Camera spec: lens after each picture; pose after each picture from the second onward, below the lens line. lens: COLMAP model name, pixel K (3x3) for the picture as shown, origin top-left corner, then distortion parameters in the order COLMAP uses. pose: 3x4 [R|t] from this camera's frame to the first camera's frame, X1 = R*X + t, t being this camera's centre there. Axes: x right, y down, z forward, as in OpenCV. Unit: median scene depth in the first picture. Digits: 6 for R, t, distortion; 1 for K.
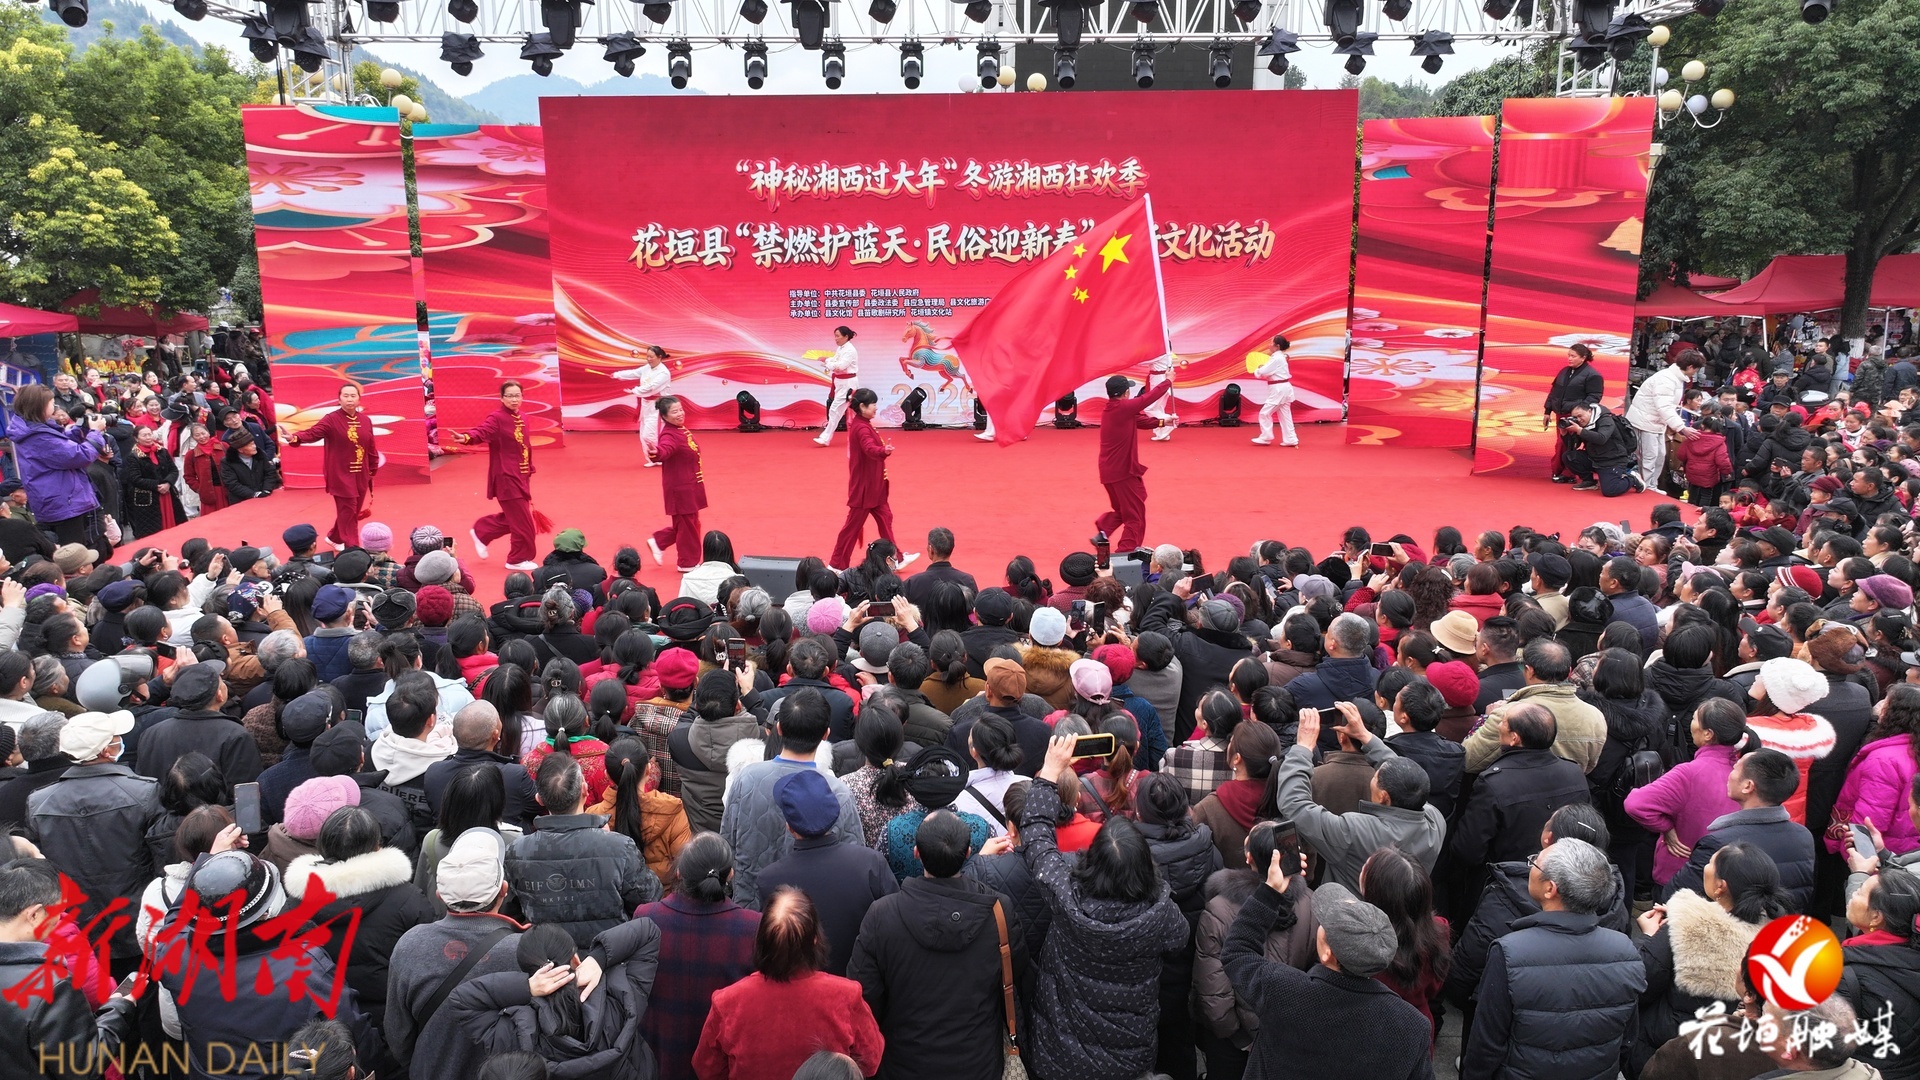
lens RADIAL K [[1382.5, 0, 960.0], [0, 1382.5, 540.0], [0, 0, 1]] dist [0.007054, 0.002976]
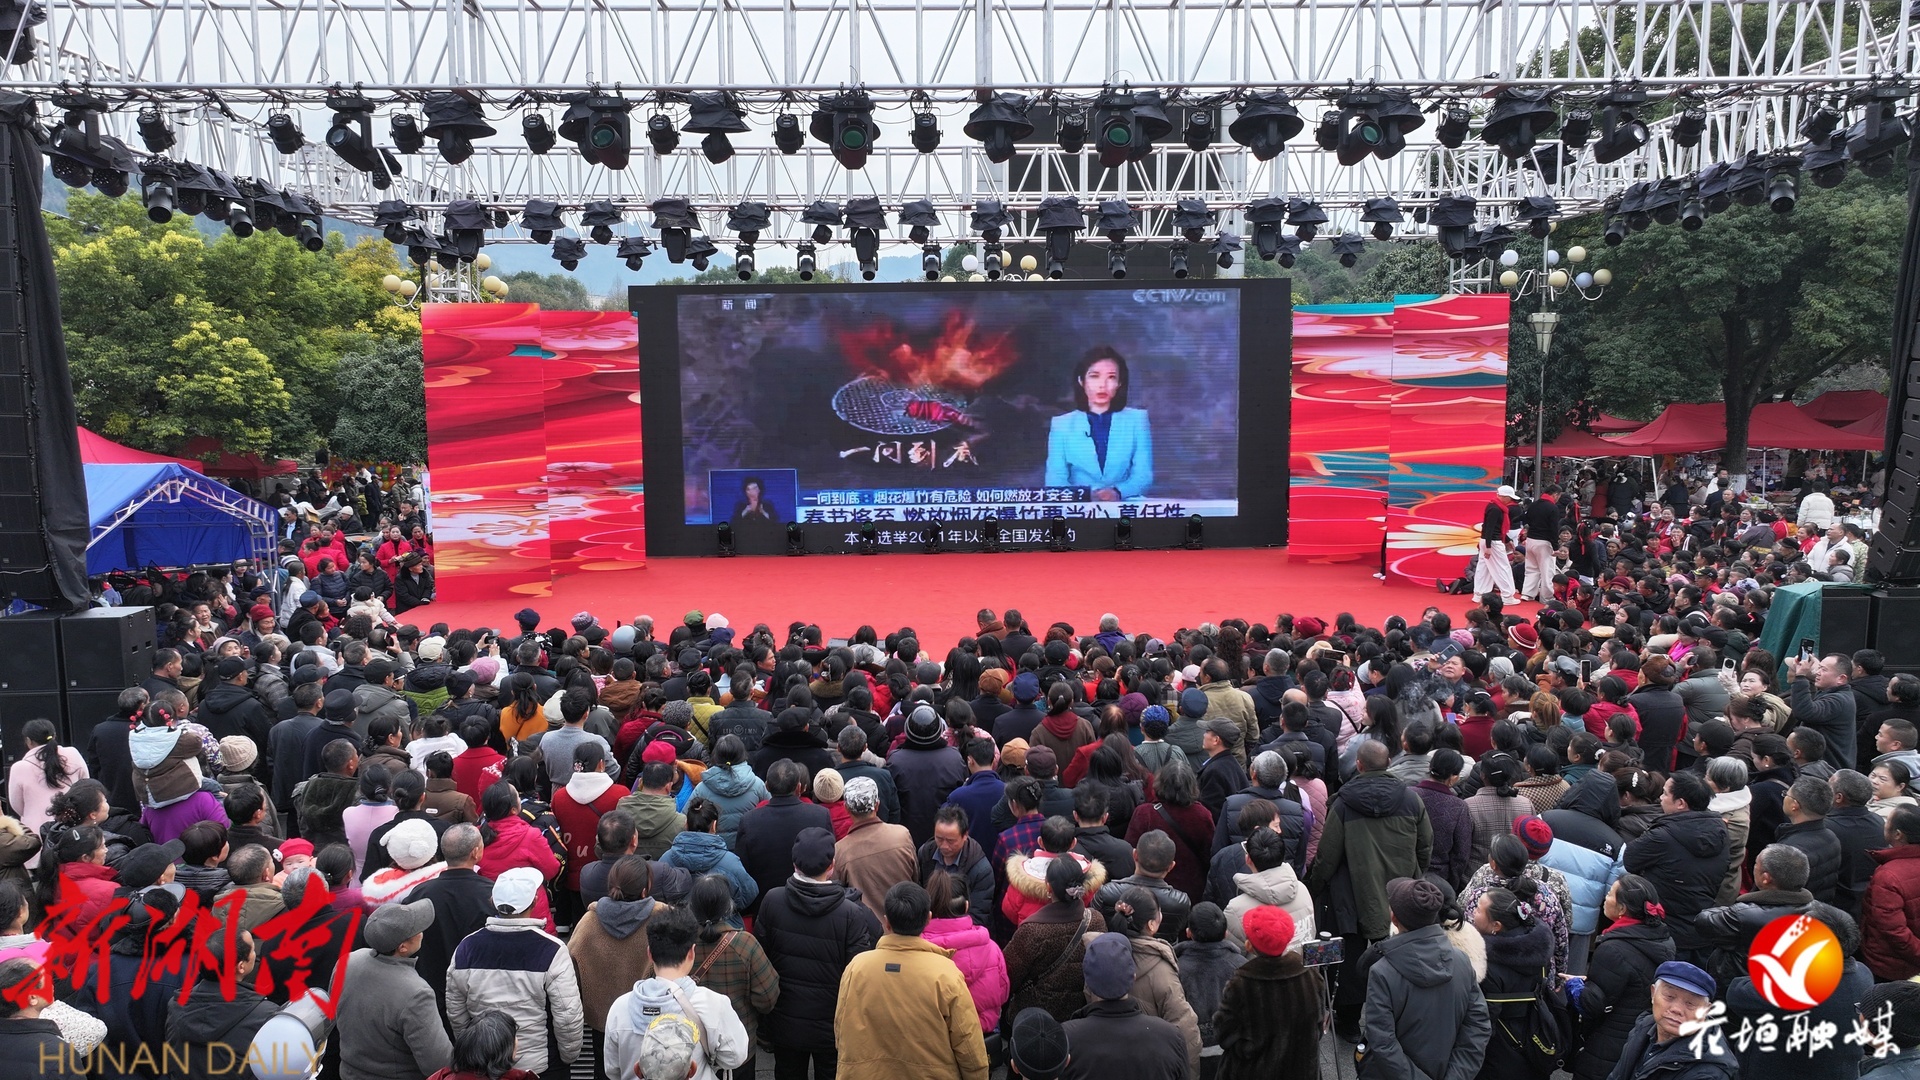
lens RADIAL K [[1382.5, 0, 960.0], [0, 1382.5, 540.0], [0, 0, 1]] dist [0.007054, 0.002976]
pose [[0.999920, -0.005407, 0.011460, -0.018658], [0.006429, 0.995820, -0.091114, 0.012895], [-0.010919, 0.091180, 0.995775, -0.159869]]
